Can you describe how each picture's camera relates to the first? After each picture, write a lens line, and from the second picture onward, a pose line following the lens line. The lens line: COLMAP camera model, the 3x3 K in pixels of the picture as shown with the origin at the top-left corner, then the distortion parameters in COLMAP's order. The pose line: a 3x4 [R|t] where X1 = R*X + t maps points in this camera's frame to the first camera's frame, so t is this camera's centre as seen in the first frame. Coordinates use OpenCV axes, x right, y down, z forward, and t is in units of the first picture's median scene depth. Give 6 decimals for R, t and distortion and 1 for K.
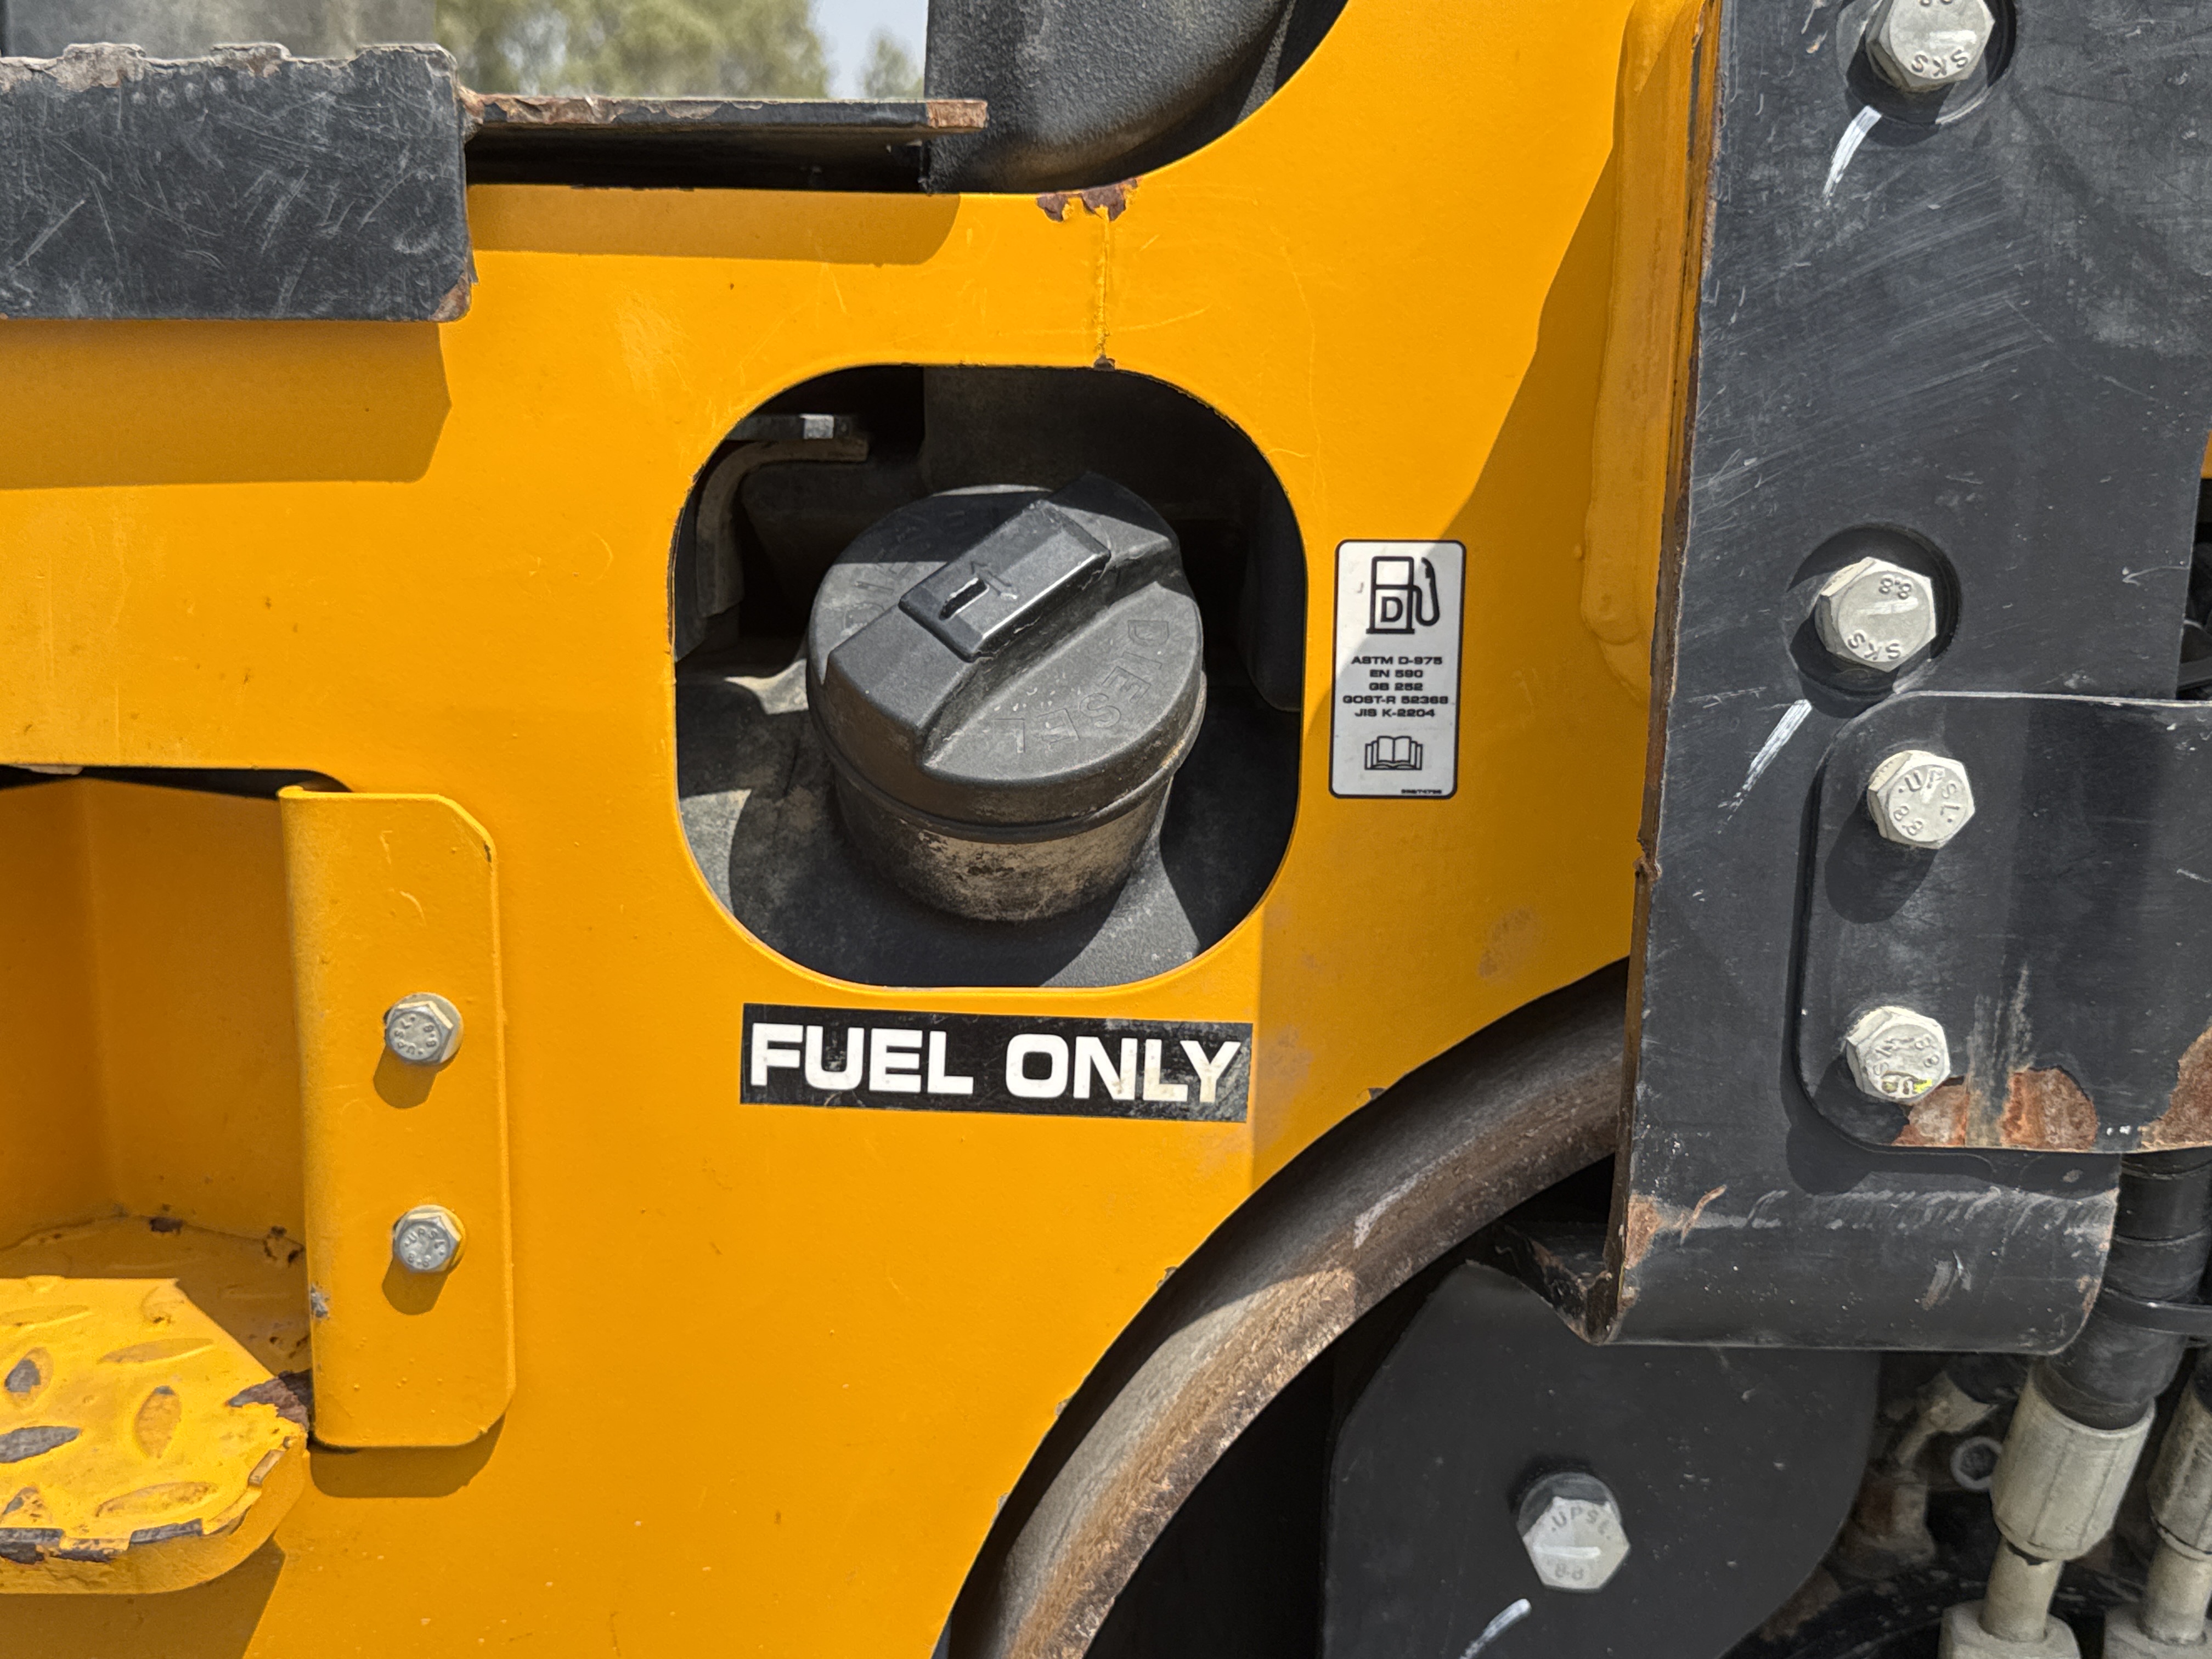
lens RADIAL K [[2389.5, 0, 1106.0], [0, 2389.5, 829.5], [0, 0, 1]] dist [0.171298, -0.408793]
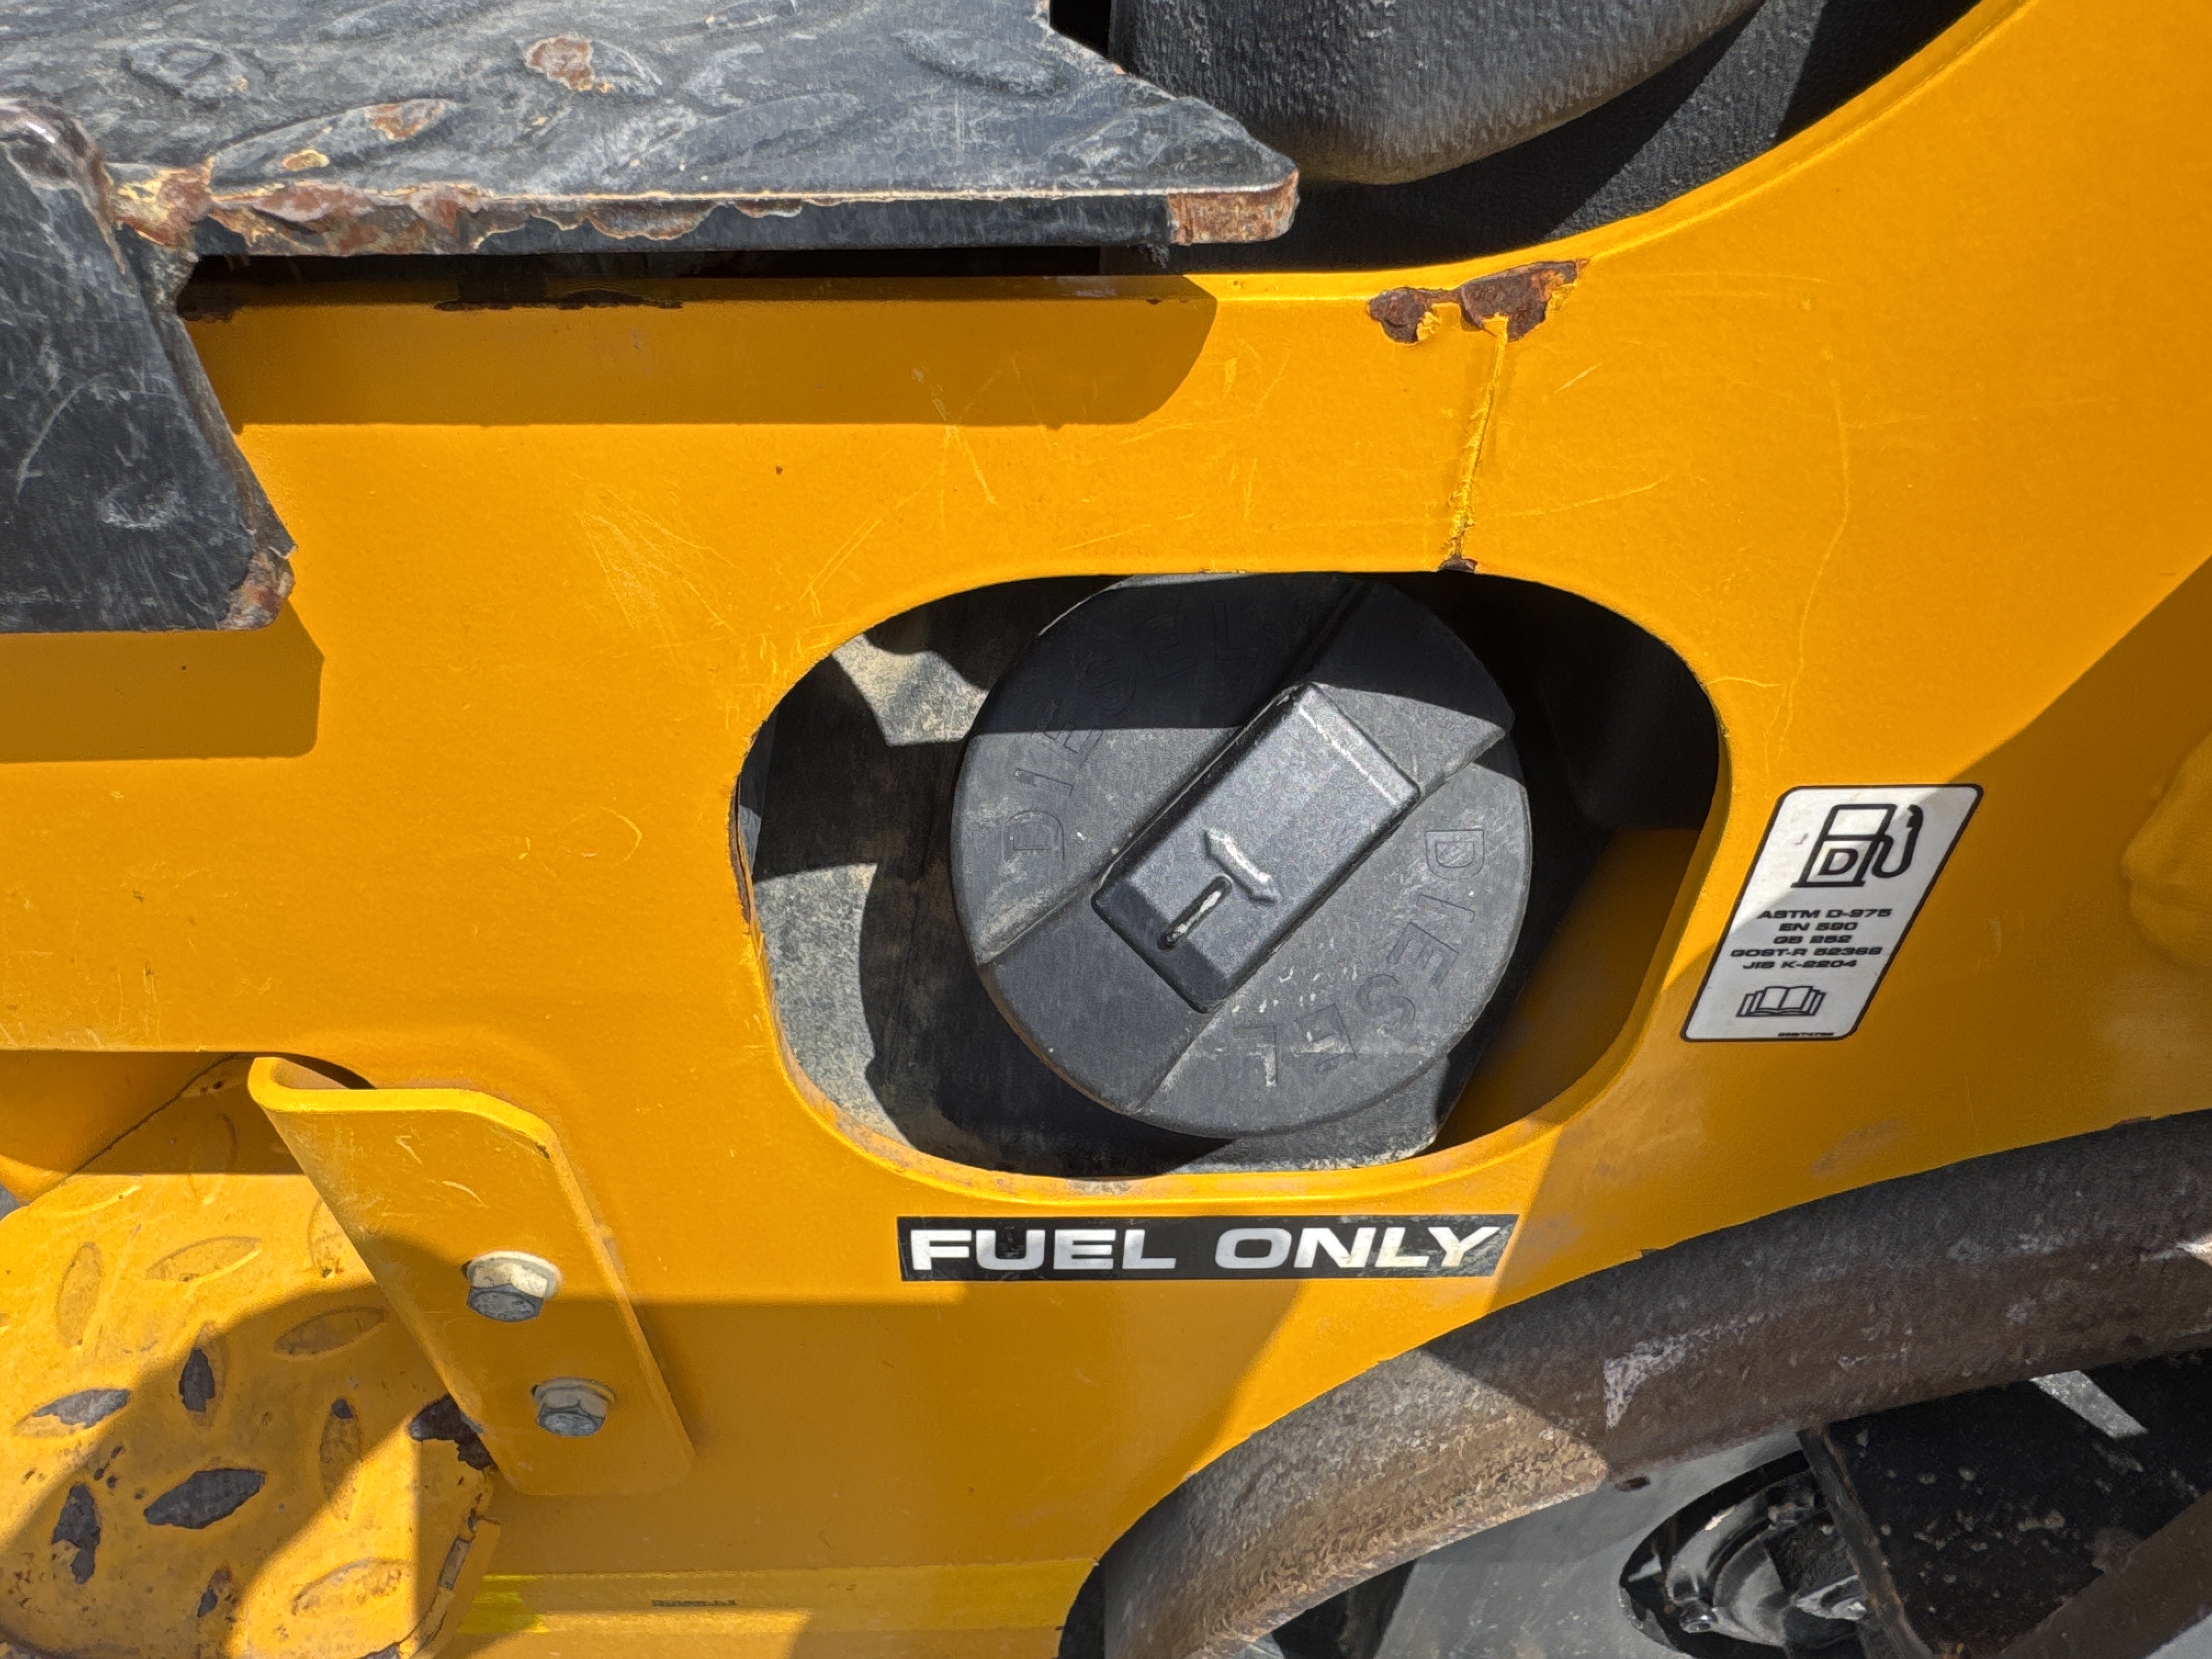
lens RADIAL K [[1581.8, 0, 1106.0], [0, 1581.8, 829.5], [0, 0, 1]] dist [-0.012307, 0.021056]
pose [[0.999971, -0.002861, -0.007009, -0.077443], [0.006291, 0.829081, 0.559092, -0.337895], [0.004212, -0.559120, 0.829076, 0.638981]]
